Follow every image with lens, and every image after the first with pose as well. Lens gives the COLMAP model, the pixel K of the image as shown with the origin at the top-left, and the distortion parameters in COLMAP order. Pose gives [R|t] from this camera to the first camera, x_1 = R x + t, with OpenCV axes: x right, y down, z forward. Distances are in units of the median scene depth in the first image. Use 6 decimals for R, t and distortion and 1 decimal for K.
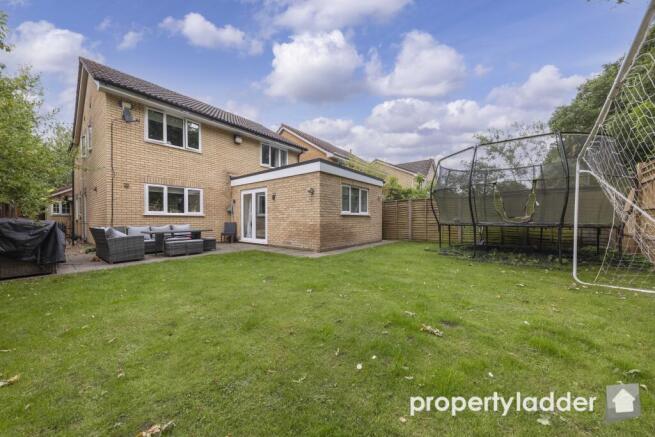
lens RADIAL K [[227.0, 0, 327.1], [0, 227.0, 222.8], [0, 0, 1]] dist [-0.000384, -0.000056]
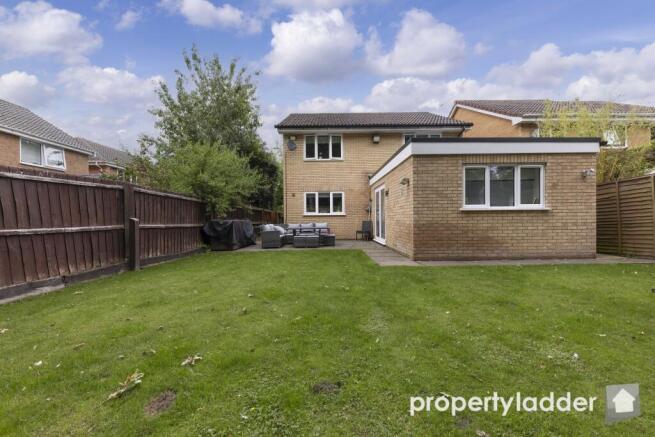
lens RADIAL K [[227.0, 0, 324.7], [0, 227.0, 220.2], [0, 0, 1]] dist [-0.000384, -0.000056]
pose [[0.632140, -0.000406, -0.774854, 0.291127], [0.001152, 0.999999, 0.000416, -0.005854], [0.774853, -0.001155, 0.632140, 0.219572]]
